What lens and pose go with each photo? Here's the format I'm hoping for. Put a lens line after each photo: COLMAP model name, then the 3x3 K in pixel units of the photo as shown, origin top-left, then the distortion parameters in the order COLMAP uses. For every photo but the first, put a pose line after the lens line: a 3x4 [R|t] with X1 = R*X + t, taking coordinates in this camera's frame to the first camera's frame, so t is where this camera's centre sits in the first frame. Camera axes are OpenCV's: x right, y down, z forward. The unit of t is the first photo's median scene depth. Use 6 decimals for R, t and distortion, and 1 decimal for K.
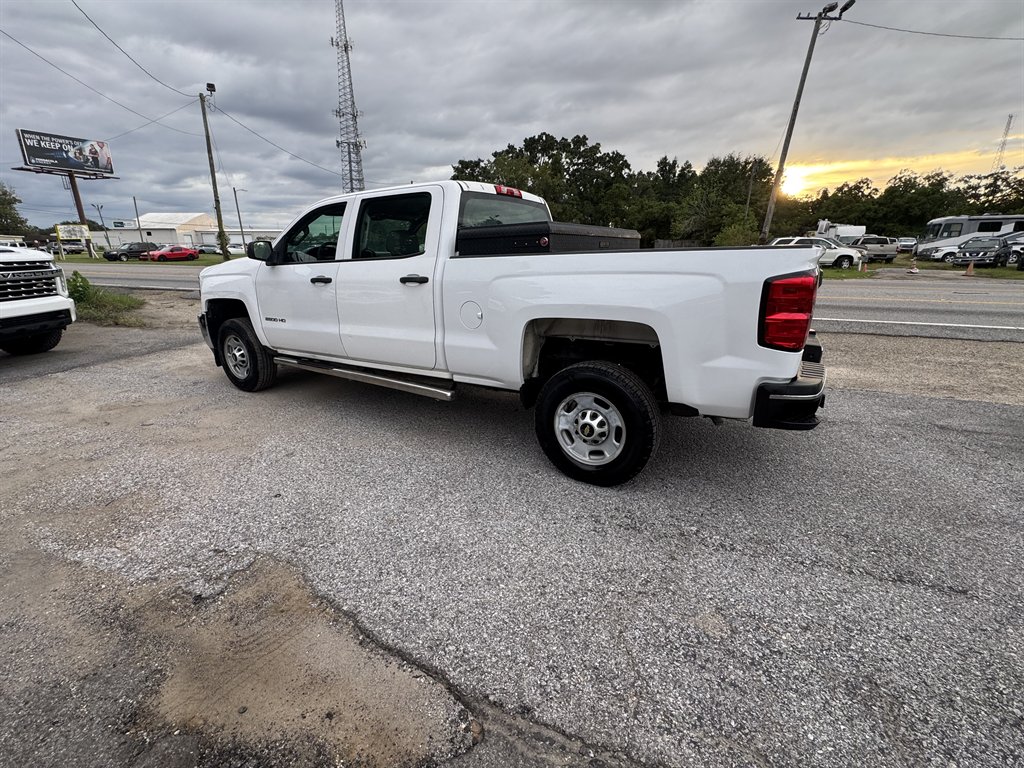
lens RADIAL K [[458.9, 0, 512.0], [0, 458.9, 384.0], [0, 0, 1]] dist [-0.000451, -0.000192]
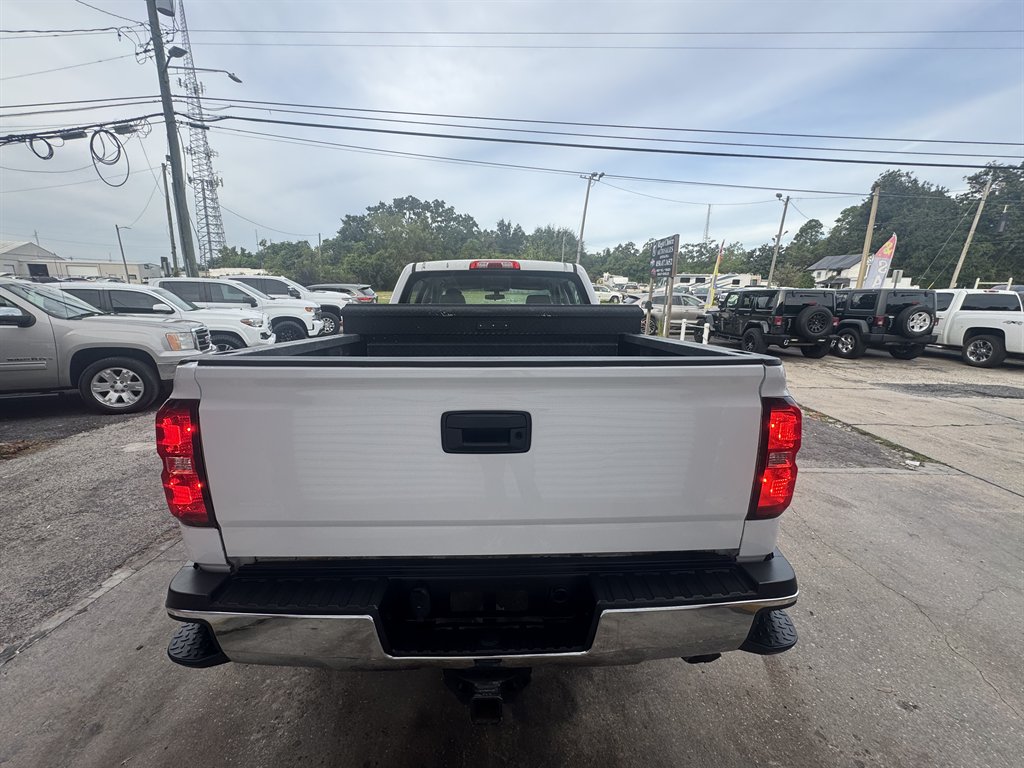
lens RADIAL K [[412.2, 0, 514.2], [0, 412.2, 386.0], [0, 0, 1]] dist [-0.000852, -0.000084]
pose [[0.940876, -0.064895, 0.332477, -0.091046], [0.080303, 0.996231, -0.032800, 0.041083], [-0.329095, 0.057559, 0.942541, -0.162968]]
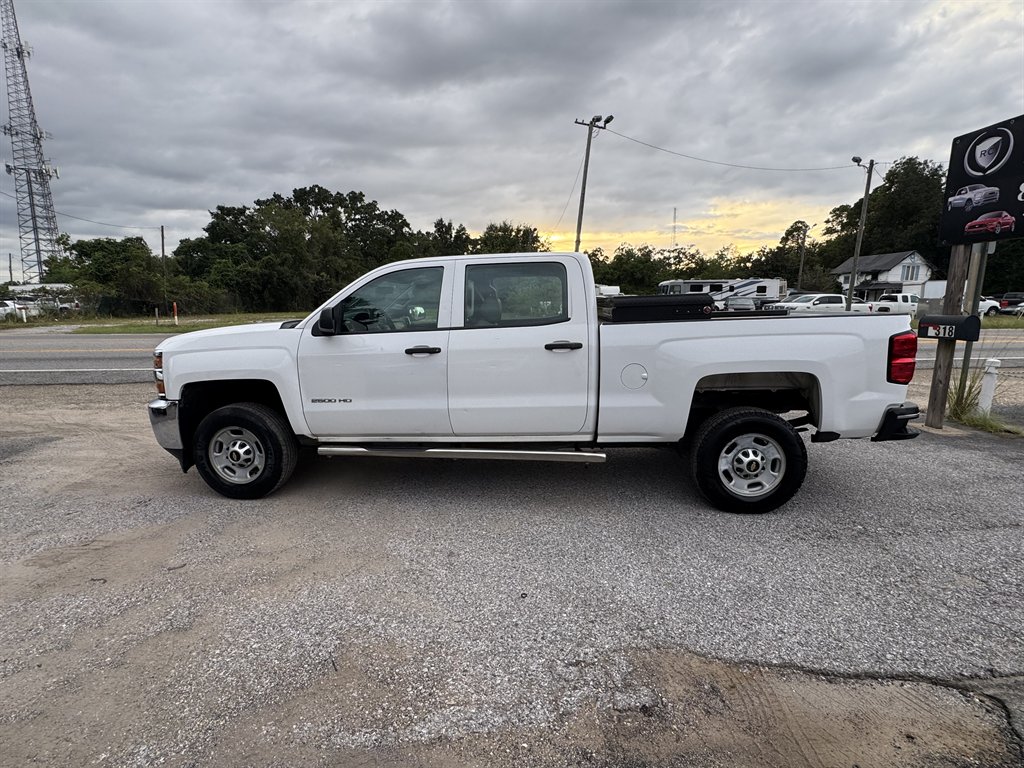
lens RADIAL K [[481.8, 0, 512.0], [0, 481.8, 384.0], [0, 0, 1]] dist [-0.001448, 0.000346]
pose [[0.894720, -0.076665, 0.439998, -0.046026], [0.129951, 0.987221, -0.092238, -0.003677], [-0.427304, 0.139705, 0.893249, 0.006910]]
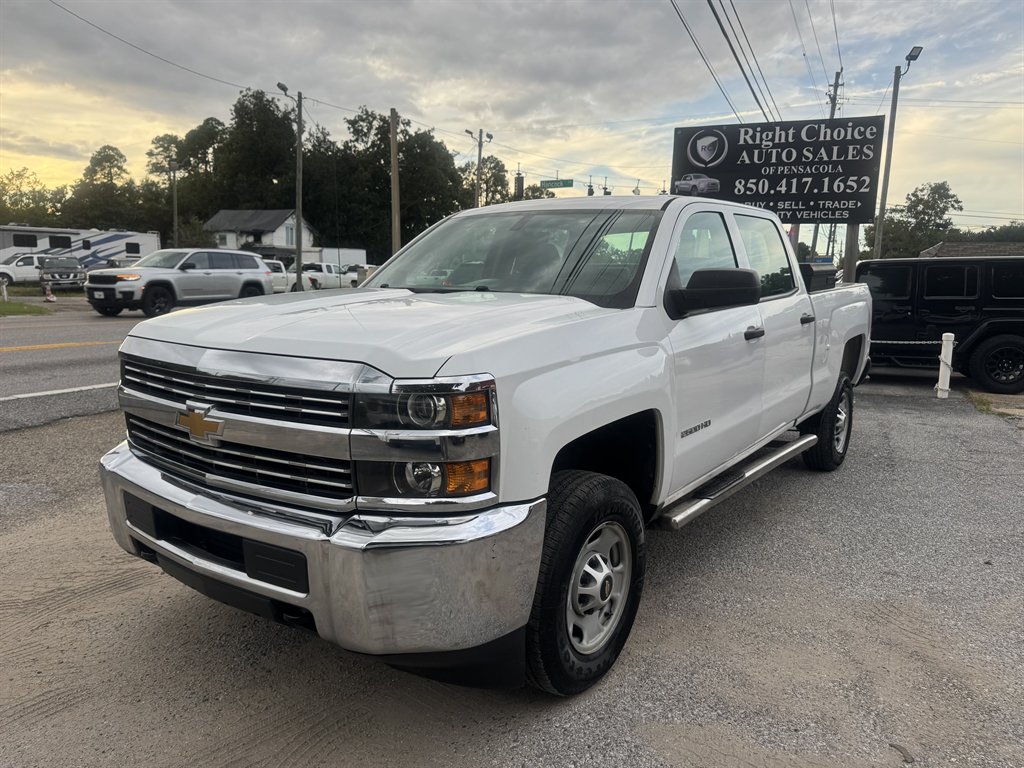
lens RADIAL K [[744.3, 0, 521.7], [0, 744.3, 390.7], [0, 0, 1]] dist [-0.005344, -0.009184]
pose [[0.058263, -0.147241, 0.987383, -0.096981], [0.261675, 0.956733, 0.127230, -0.024476], [-0.963396, 0.250961, 0.094271, 0.083376]]
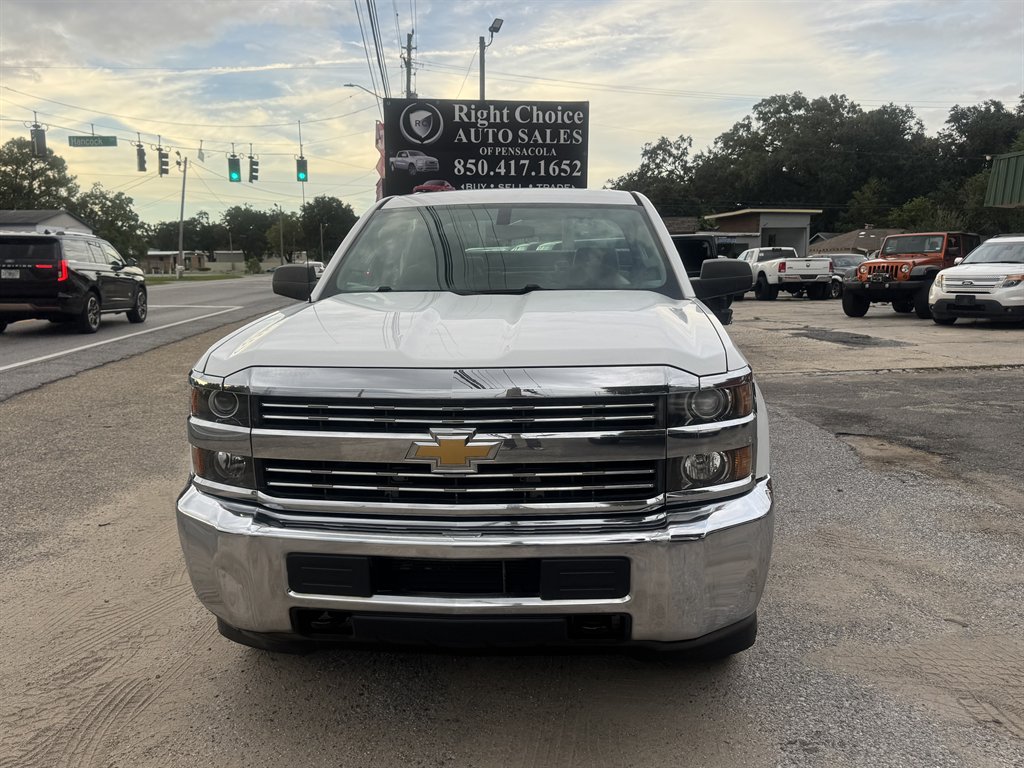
lens RADIAL K [[837.8, 0, 512.8], [0, 837.8, 401.8], [0, 0, 1]] dist [0.165866, -0.281562]
pose [[-0.463206, -0.141313, 0.874912, -0.095913], [0.258610, 0.922690, 0.285946, -0.036971], [-0.847680, 0.358712, -0.390851, 0.121324]]
